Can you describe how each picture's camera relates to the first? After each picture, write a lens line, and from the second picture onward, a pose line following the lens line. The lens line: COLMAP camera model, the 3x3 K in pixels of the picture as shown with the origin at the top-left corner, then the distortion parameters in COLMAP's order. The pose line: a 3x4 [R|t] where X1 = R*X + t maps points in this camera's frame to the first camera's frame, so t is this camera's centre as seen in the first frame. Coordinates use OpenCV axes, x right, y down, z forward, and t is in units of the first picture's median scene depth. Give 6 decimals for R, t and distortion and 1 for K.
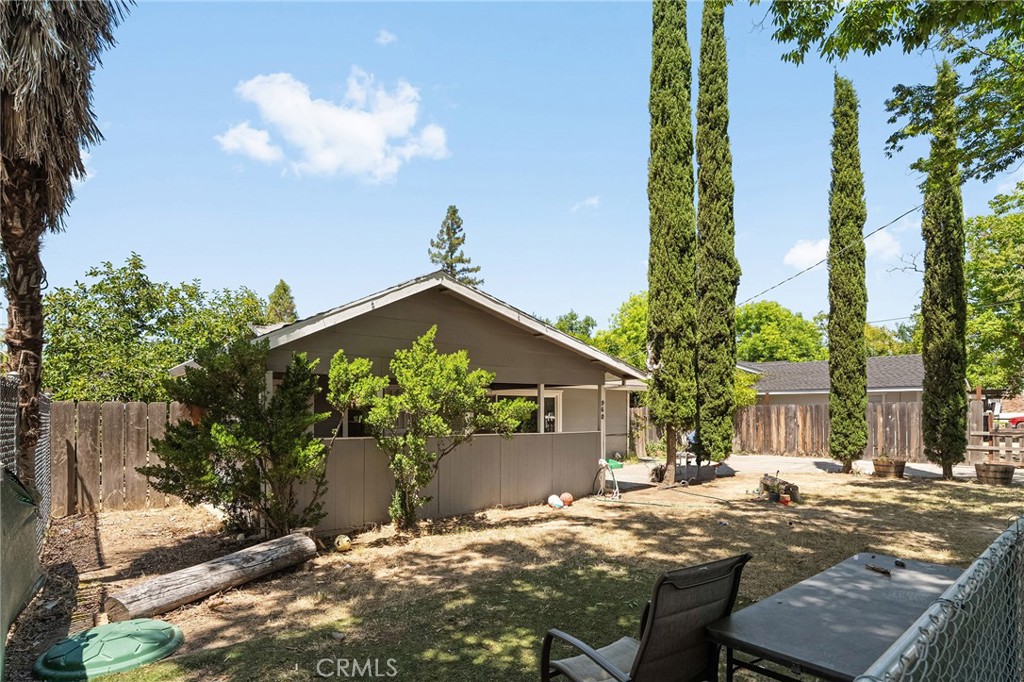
lens RADIAL K [[528.0, 0, 513.9], [0, 528.0, 412.7], [0, 0, 1]] dist [-0.000830, -0.000116]
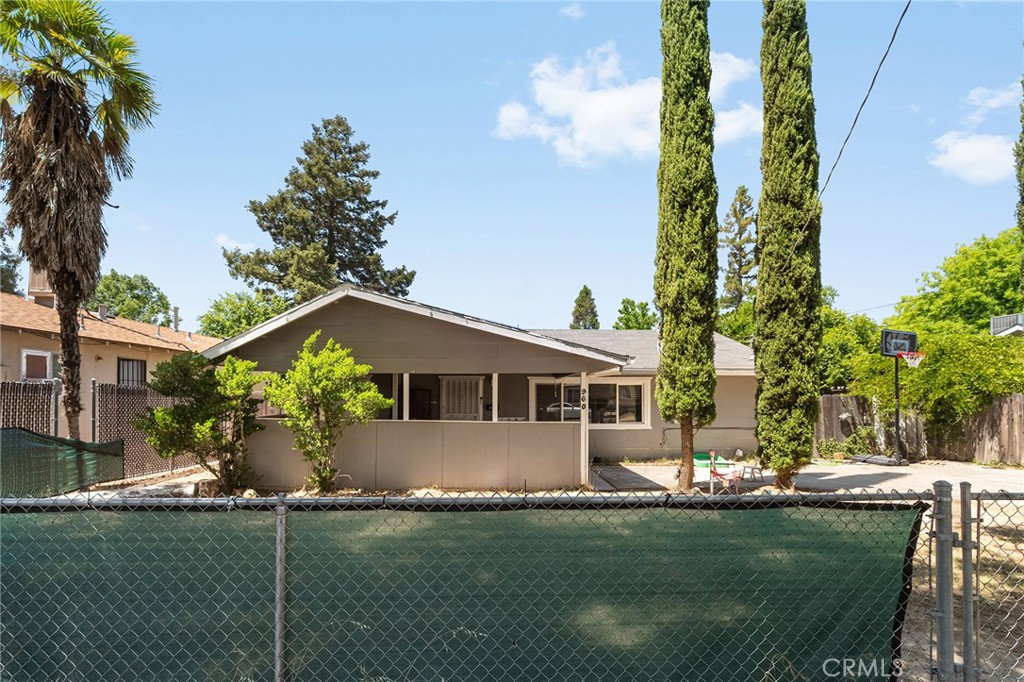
lens RADIAL K [[478.9, 0, 512.2], [0, 478.9, 388.0], [0, 0, 1]] dist [-0.001818, -0.000088]
pose [[0.784124, -0.002501, -0.620599, 0.524166], [-0.008005, 0.999868, -0.014144, -0.010636], [0.620552, 0.016059, 0.784001, 0.236428]]
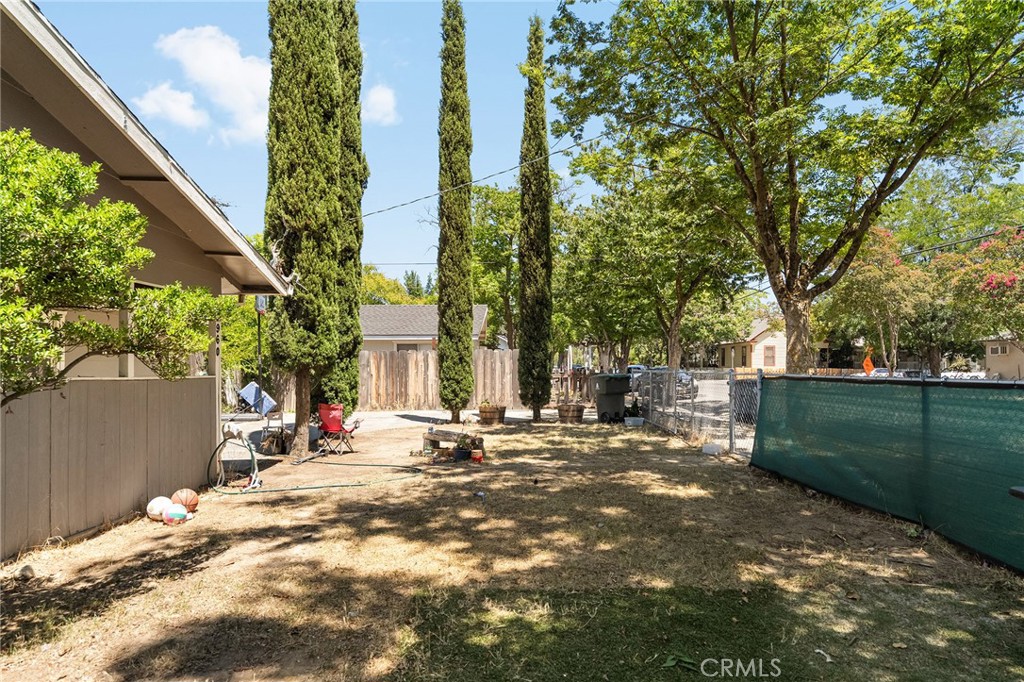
lens RADIAL K [[608.7, 0, 511.5], [0, 608.7, 364.8], [0, 0, 1]] dist [0.002481, 0.000626]
pose [[0.634862, 0.006206, 0.772601, -0.130432], [0.001752, 0.999954, -0.009472, 0.025889], [-0.772624, 0.007367, 0.634822, 0.282376]]
